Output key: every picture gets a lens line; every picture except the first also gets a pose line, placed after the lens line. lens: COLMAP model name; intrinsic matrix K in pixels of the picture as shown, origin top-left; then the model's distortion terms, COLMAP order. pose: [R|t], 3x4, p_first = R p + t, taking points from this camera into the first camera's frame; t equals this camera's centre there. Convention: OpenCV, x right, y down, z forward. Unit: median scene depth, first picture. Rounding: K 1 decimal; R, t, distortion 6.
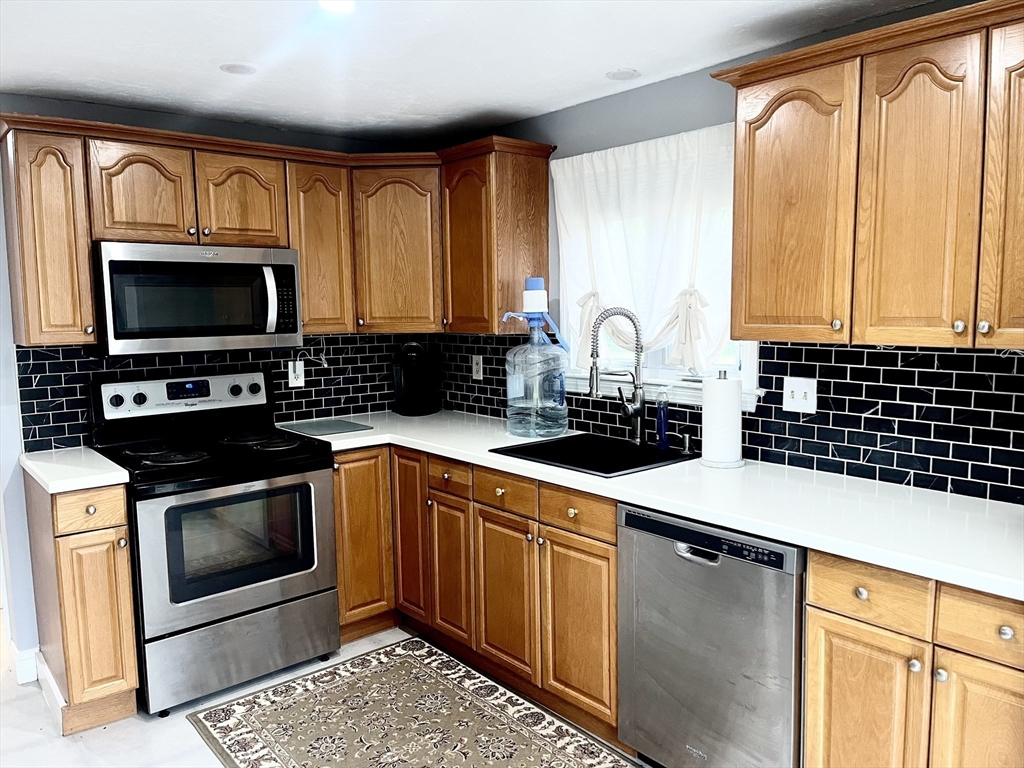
lens RADIAL K [[772.3, 0, 519.7], [0, 772.3, 386.6], [0, 0, 1]] dist [0.065845, -0.081752]
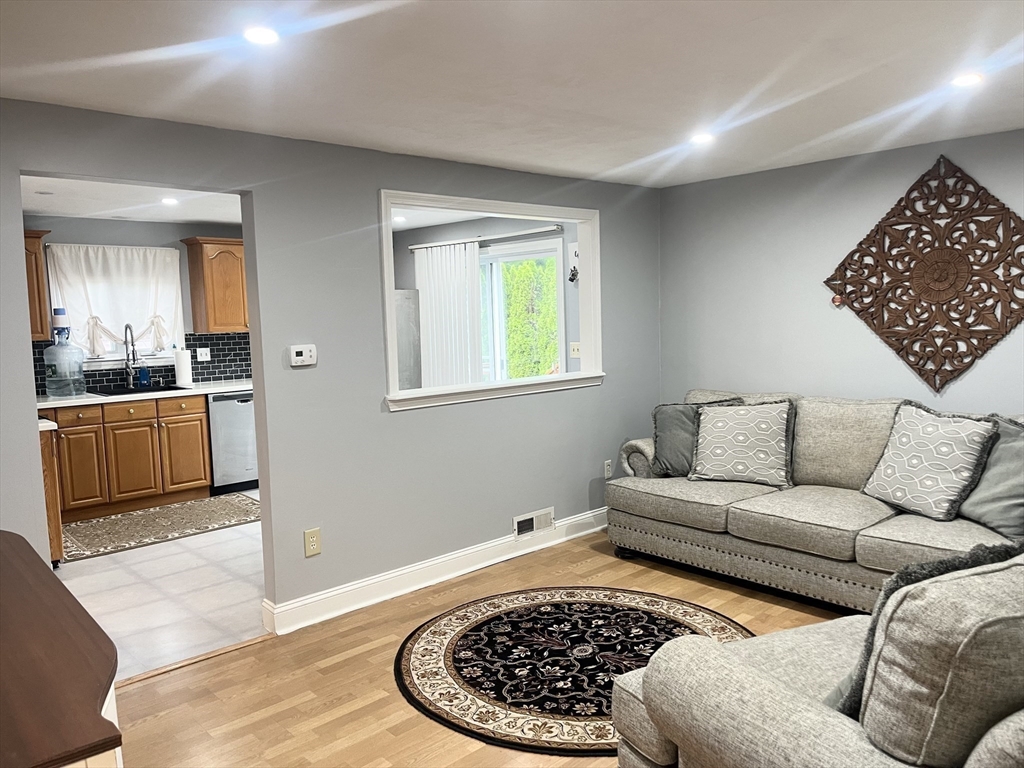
lens RADIAL K [[772.3, 0, 521.0], [0, 772.3, 384.0], [0, 0, 1]] dist [0.065845, -0.081752]
pose [[-0.041037, -0.083485, 0.995664, -2.415545], [0.137395, 0.986565, 0.088385, 0.024642], [-0.989666, 0.140426, -0.029015, 0.012074]]
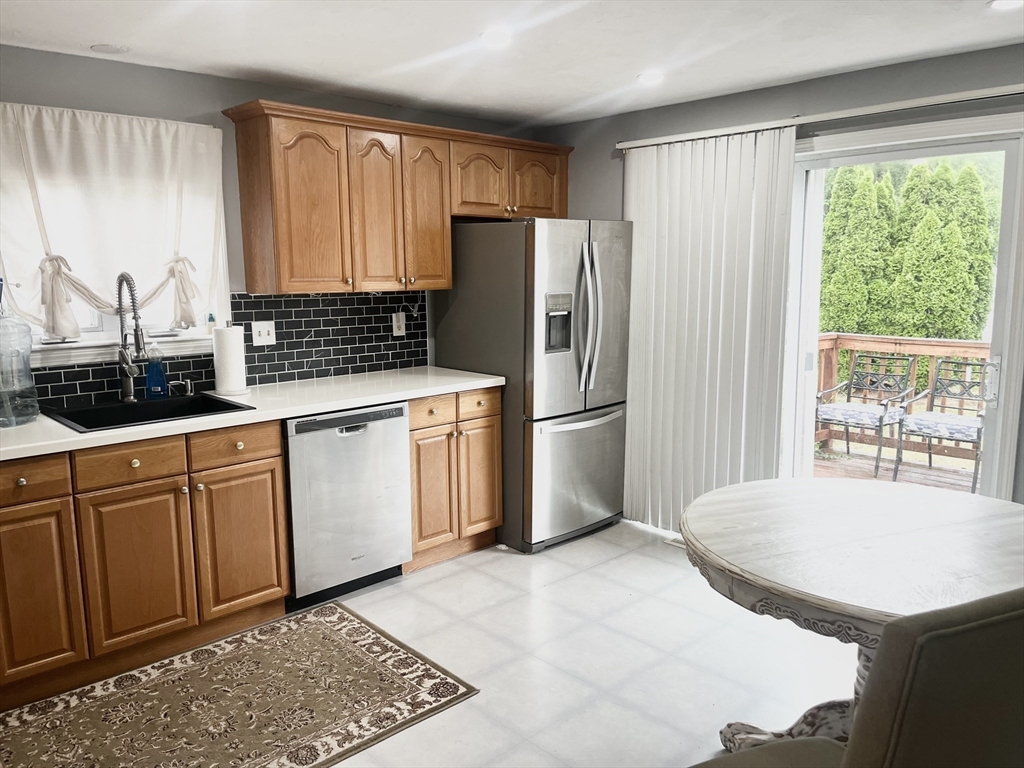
lens RADIAL K [[772.3, 0, 512.1], [0, 772.3, 380.8], [0, 0, 1]] dist [0.065845, -0.081752]
pose [[-0.049768, -0.138682, 0.989086, -1.119228], [0.115761, 0.982838, 0.143630, -0.057184], [-0.992029, 0.121646, -0.032860, 0.617363]]
